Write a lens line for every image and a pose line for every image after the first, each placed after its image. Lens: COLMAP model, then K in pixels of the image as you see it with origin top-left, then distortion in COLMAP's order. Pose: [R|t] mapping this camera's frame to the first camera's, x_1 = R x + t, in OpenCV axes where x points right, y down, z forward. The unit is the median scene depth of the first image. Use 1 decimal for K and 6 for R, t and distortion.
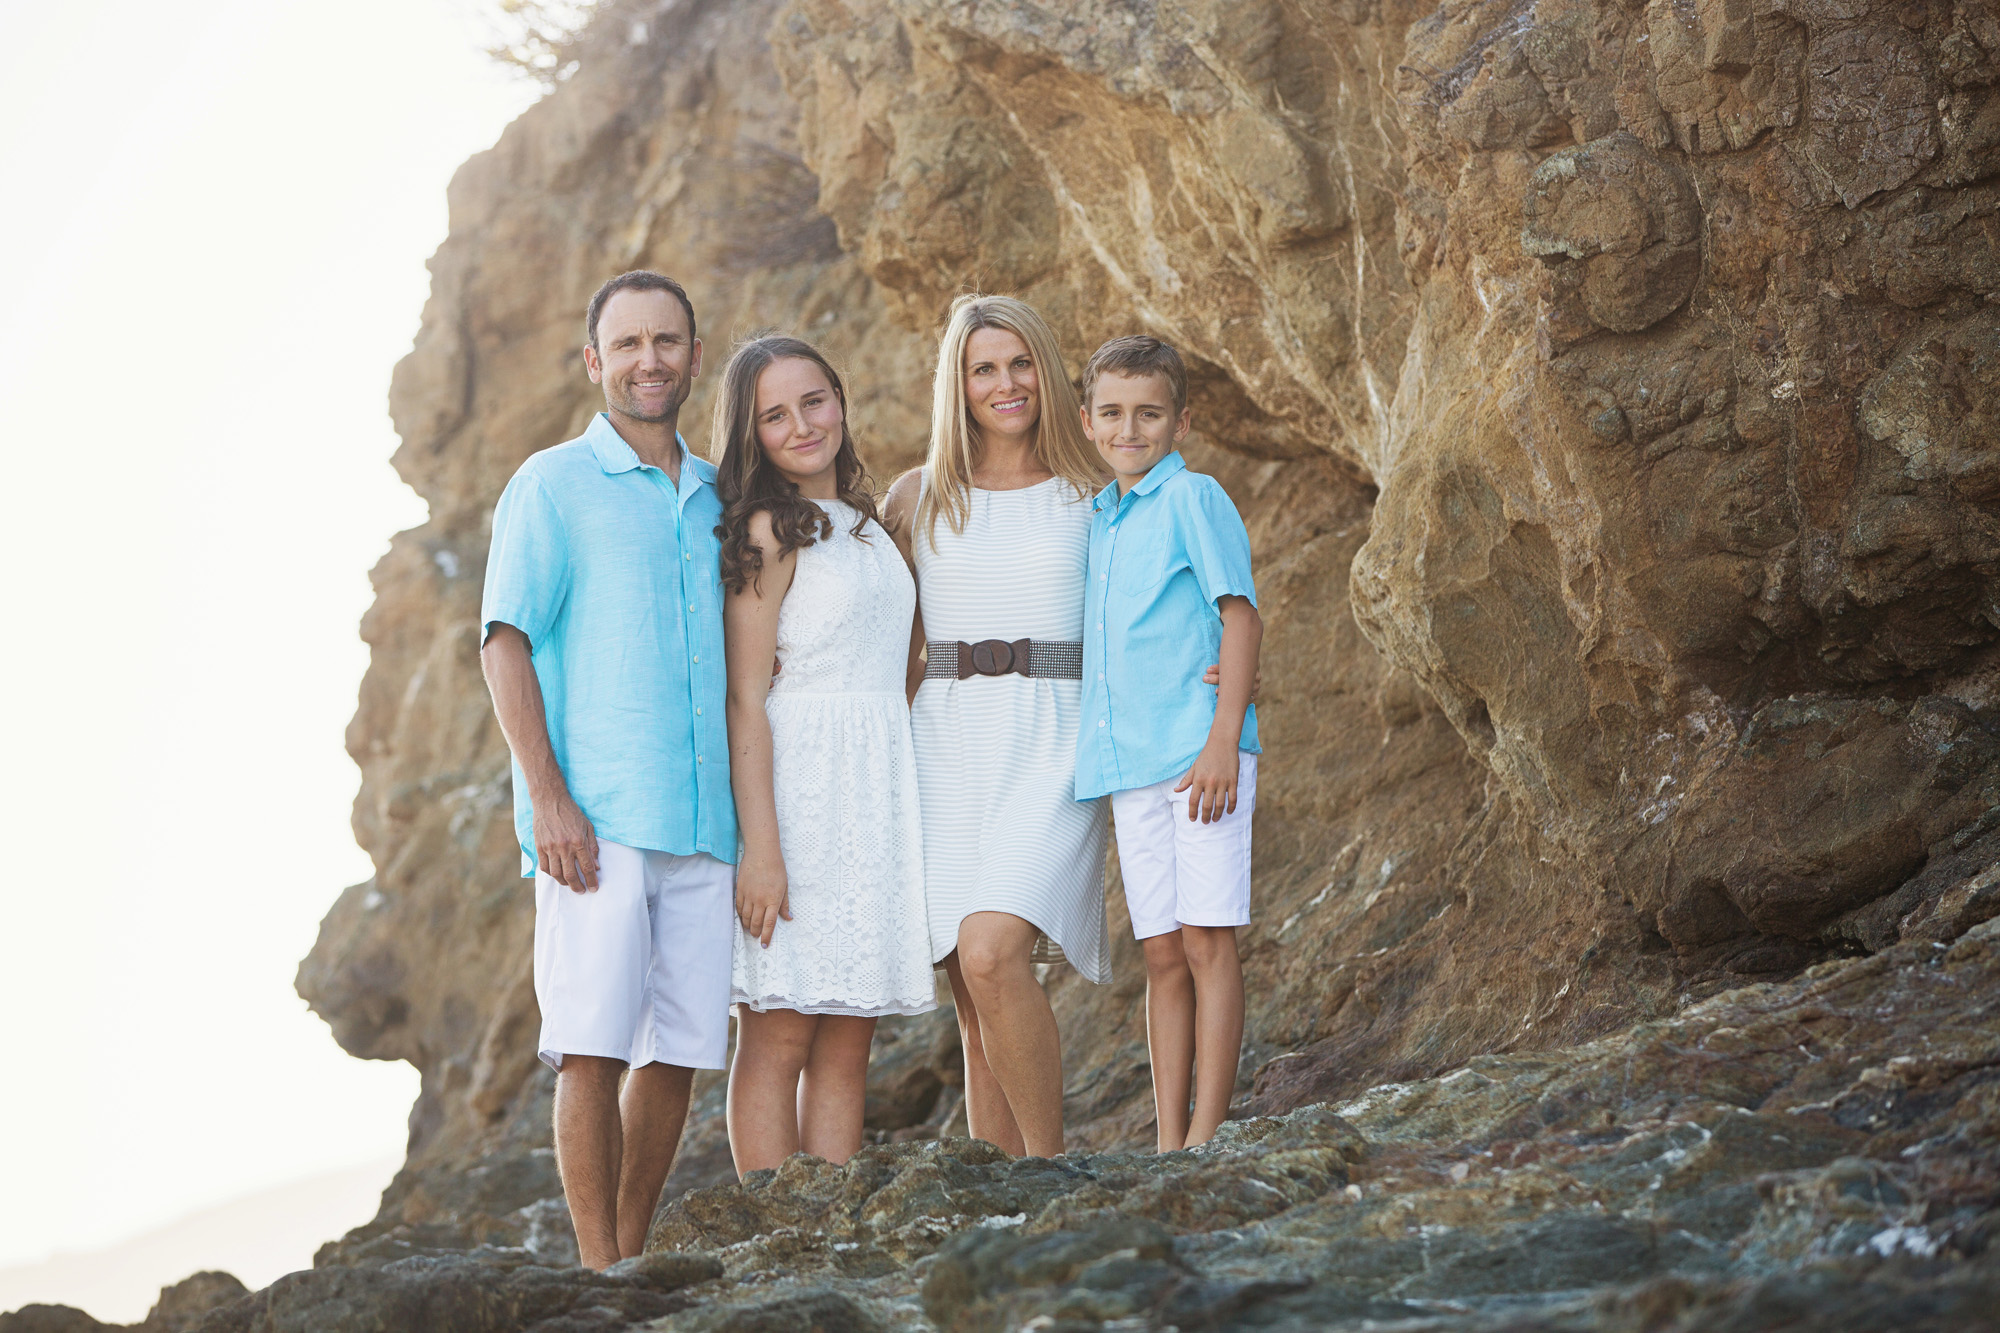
lens RADIAL K [[8277.8, 0, 1002.1], [0, 8277.8, 663.7], [0, 0, 1]] dist [0.417362, 0.000000]
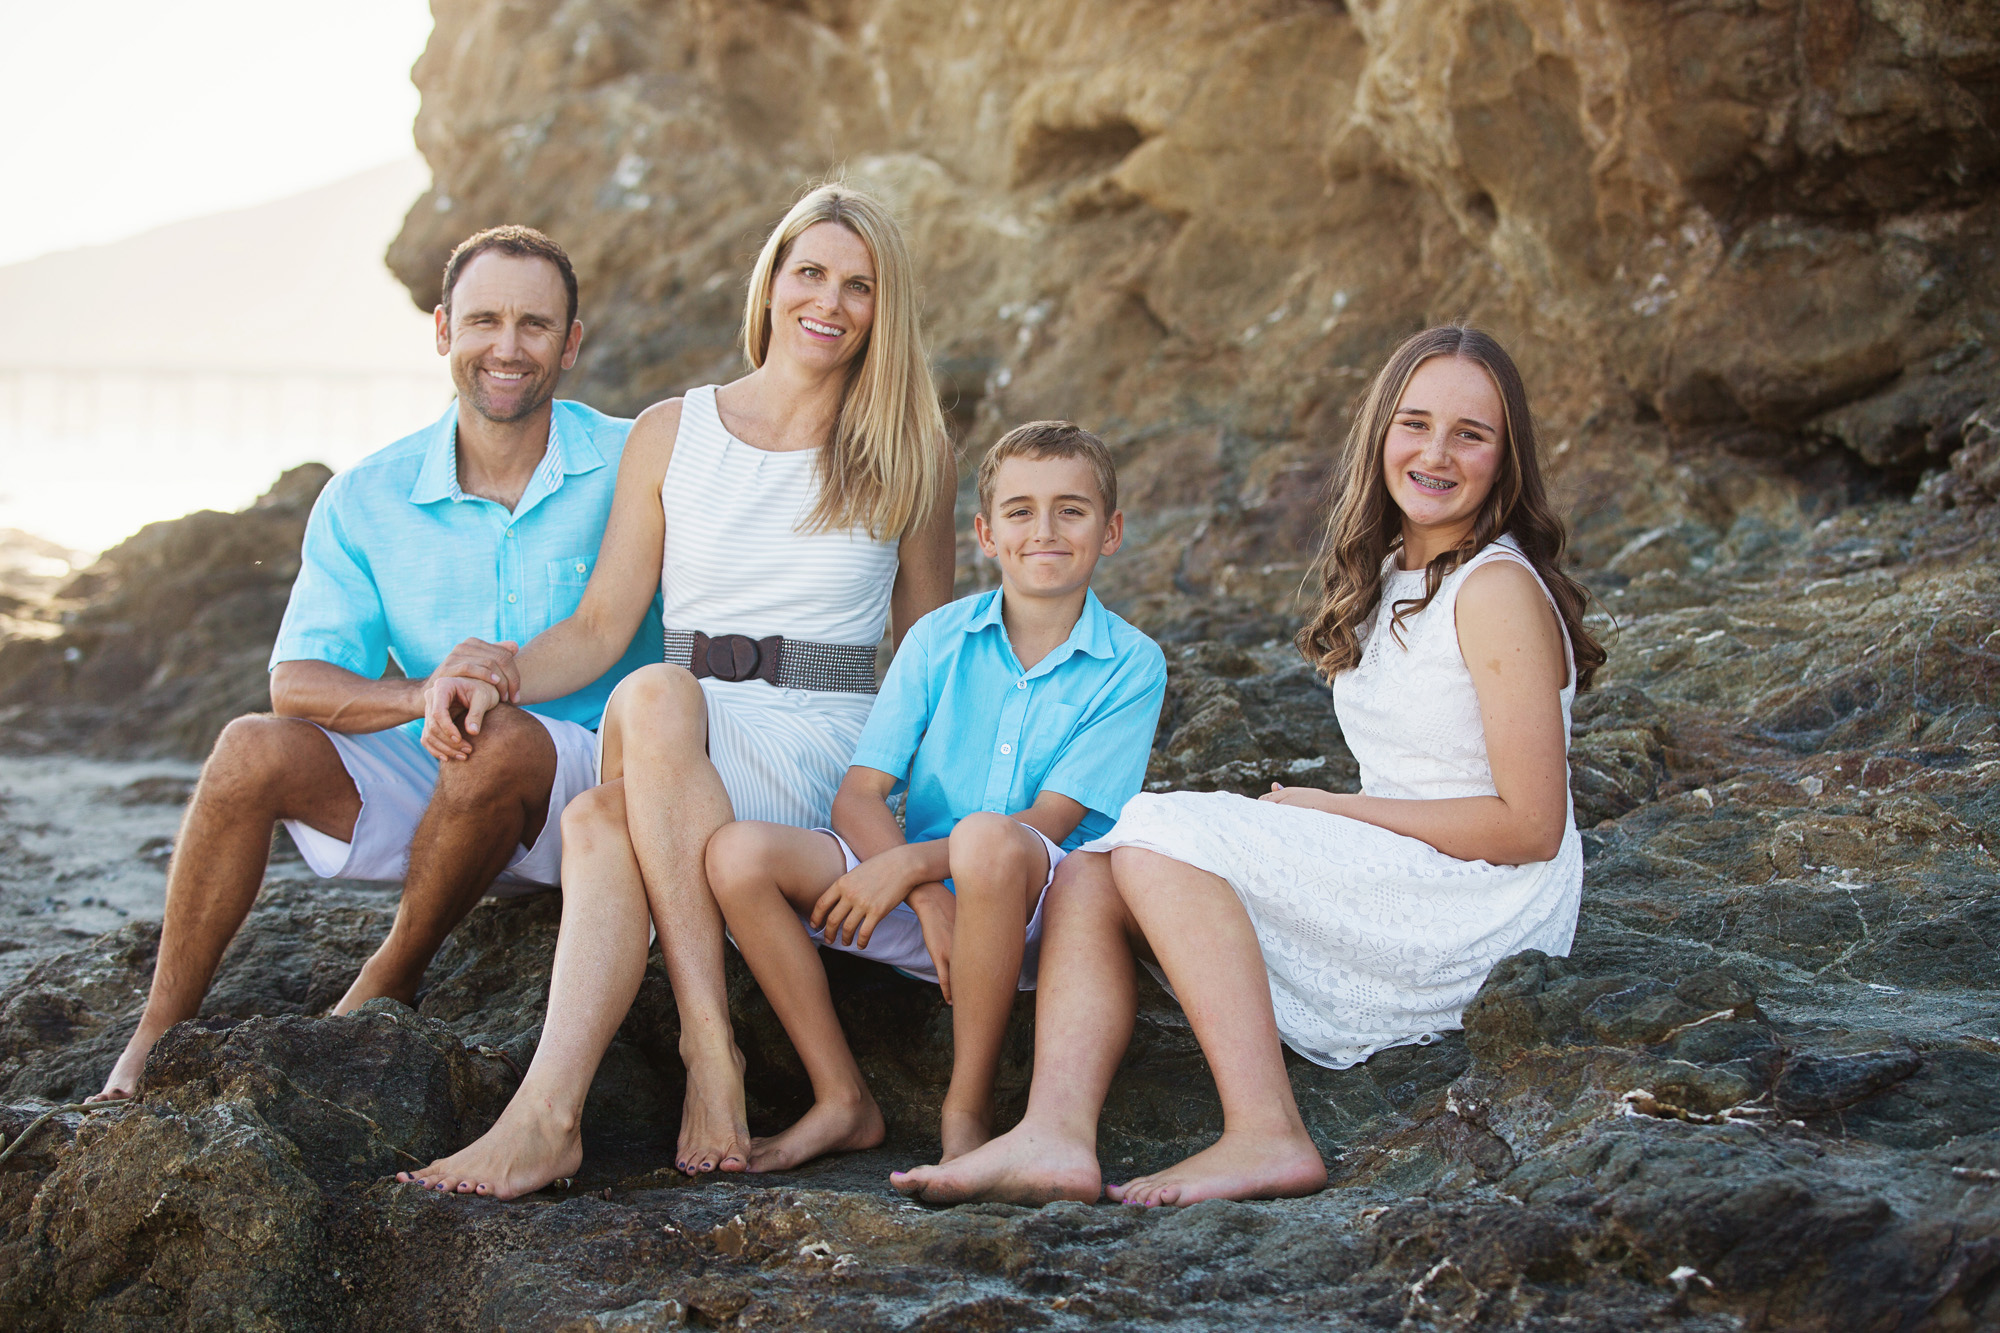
lens RADIAL K [[4531.6, 0, 994.2], [0, 4531.6, 674.1], [0, 0, 1]] dist [-0.287419, 0.000000]
pose [[0.994163, 0.055565, 0.092476, -0.074439], [-0.069291, 0.985863, 0.152554, -0.022731], [-0.082692, -0.158071, 0.983959, 0.360403]]
